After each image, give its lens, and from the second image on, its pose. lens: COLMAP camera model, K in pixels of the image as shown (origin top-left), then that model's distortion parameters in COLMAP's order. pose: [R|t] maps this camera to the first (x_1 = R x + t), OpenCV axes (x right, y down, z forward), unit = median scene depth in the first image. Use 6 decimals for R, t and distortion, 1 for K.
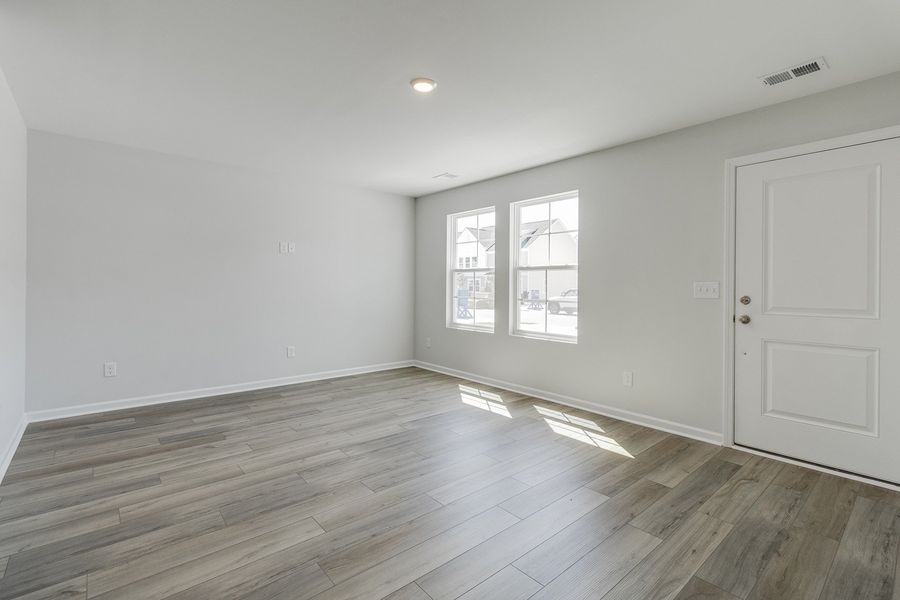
lens RADIAL K [[416.2, 0, 458.8], [0, 416.2, 278.5], [0, 0, 1]] dist [0.003823, -0.002293]
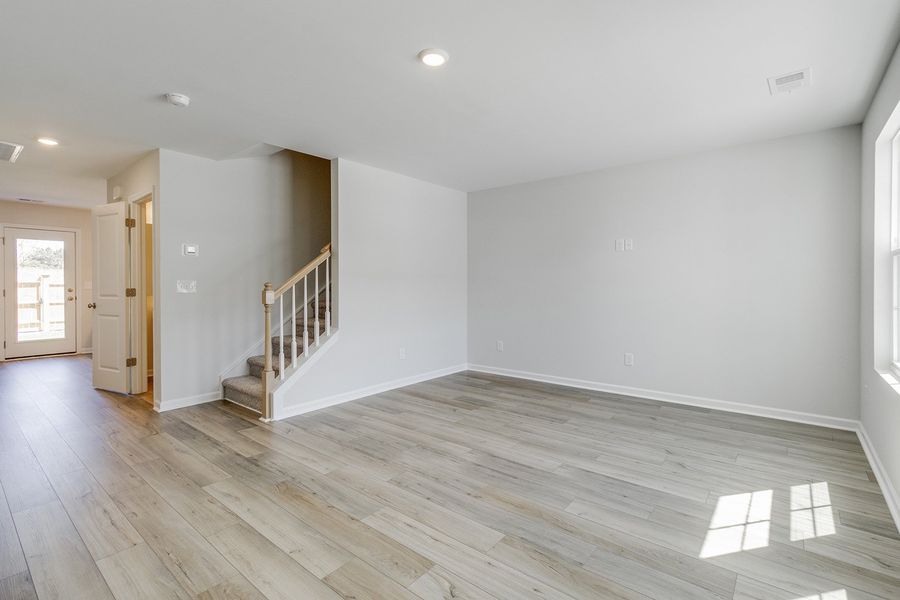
lens RADIAL K [[413.7, 0, 457.7], [0, 413.7, 295.1], [0, 0, 1]] dist [-0.000628, 0.000514]
pose [[0.172924, 0.015858, -0.984807, 0.635452], [0.019453, 0.999620, 0.019512, 0.017457], [0.984743, -0.022532, 0.172550, 0.745511]]
